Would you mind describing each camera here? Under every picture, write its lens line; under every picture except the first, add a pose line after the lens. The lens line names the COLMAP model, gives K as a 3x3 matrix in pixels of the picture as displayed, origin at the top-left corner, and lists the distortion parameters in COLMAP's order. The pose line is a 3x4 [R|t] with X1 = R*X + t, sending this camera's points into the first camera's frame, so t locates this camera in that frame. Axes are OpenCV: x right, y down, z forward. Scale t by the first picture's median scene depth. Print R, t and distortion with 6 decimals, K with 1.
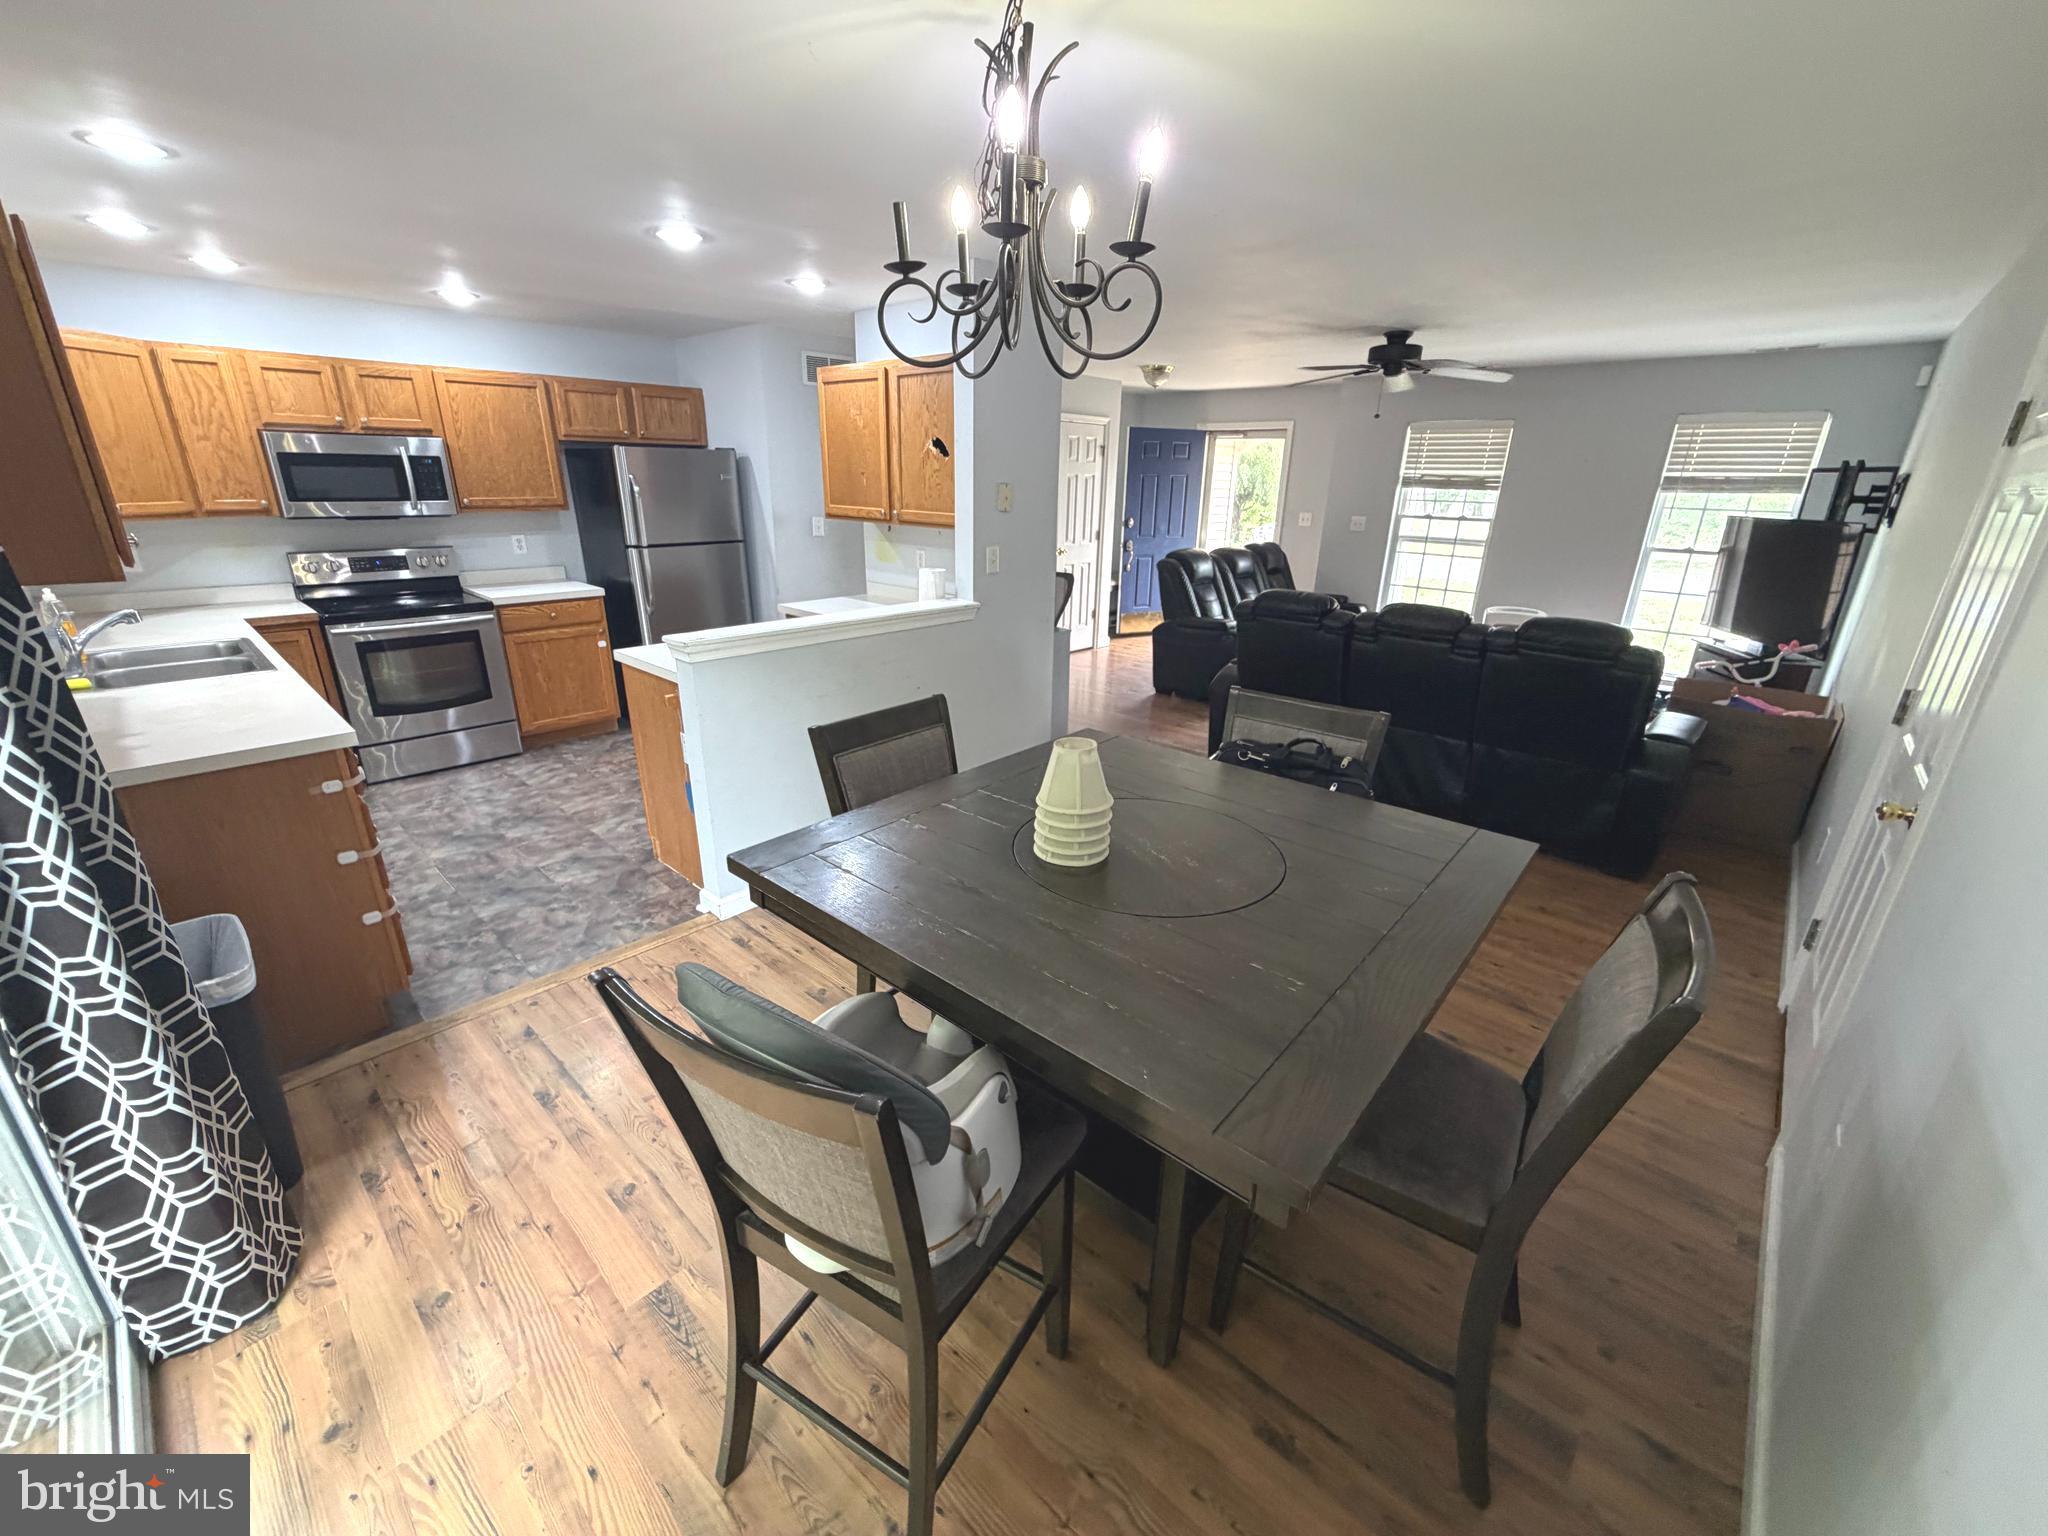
lens RADIAL K [[812.2, 0, 1024.0], [0, 812.2, 768.0], [0, 0, 1]] dist [0.000615, -0.000041]
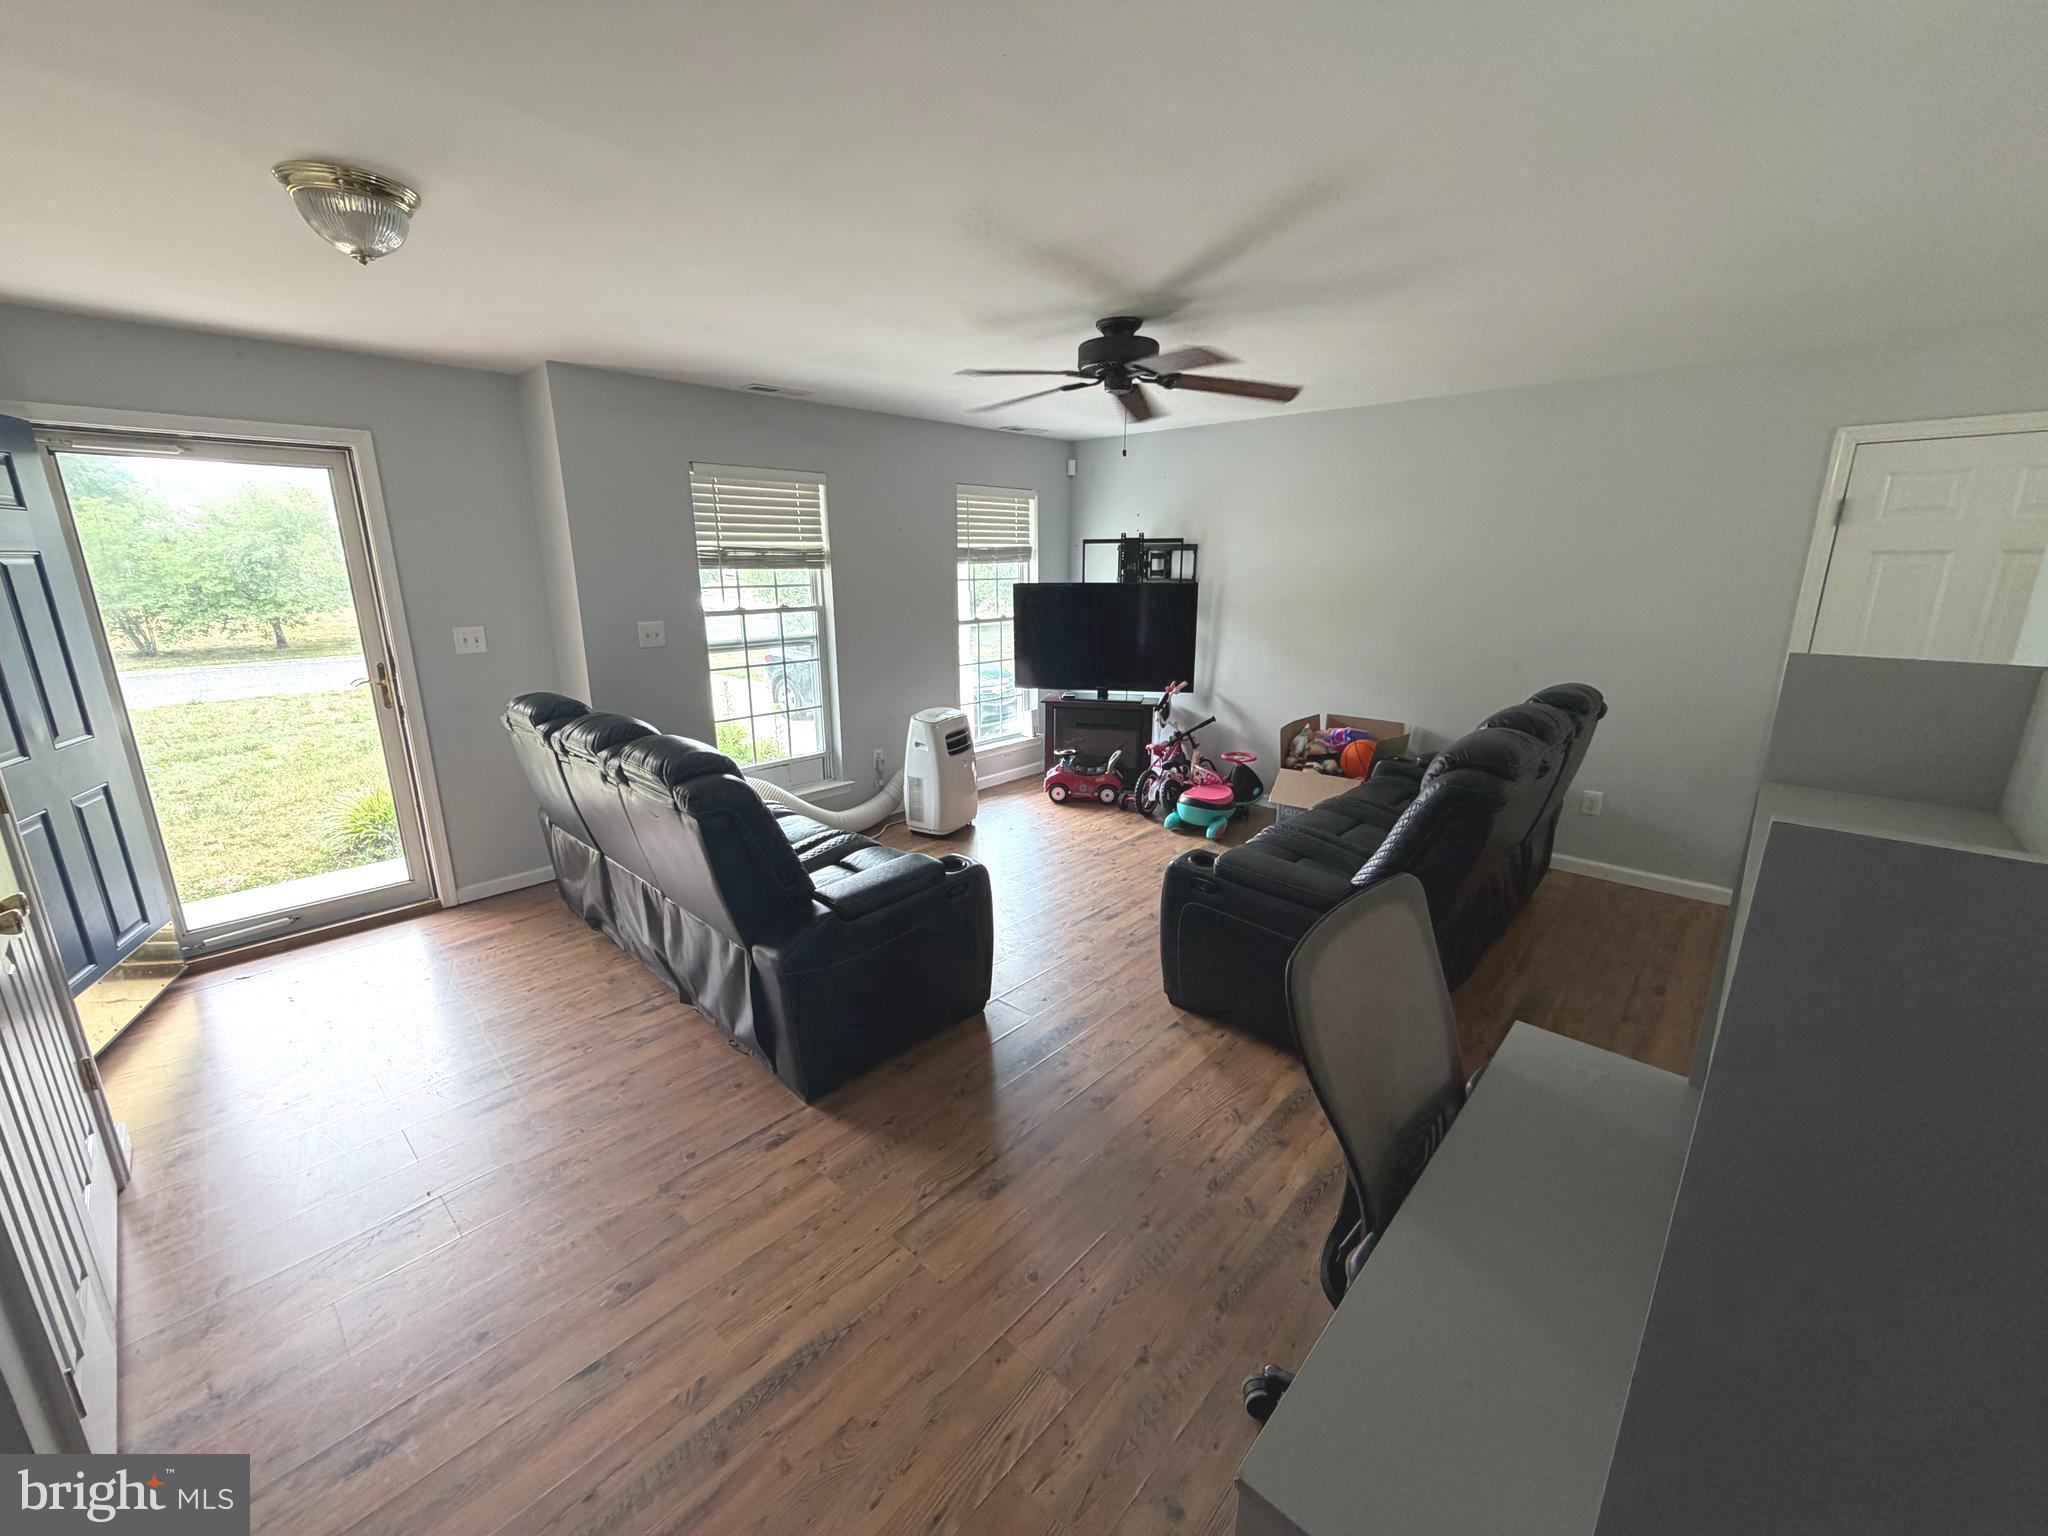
lens RADIAL K [[821.3, 0, 1024.0], [0, 821.3, 768.0], [0, 0, 1]] dist [0.000877, 0.000121]
pose [[0.007299, -0.268245, 0.963323, -0.229919], [0.343142, 0.905526, 0.249551, -0.399665], [-0.939255, 0.328735, 0.098655, 1.083787]]
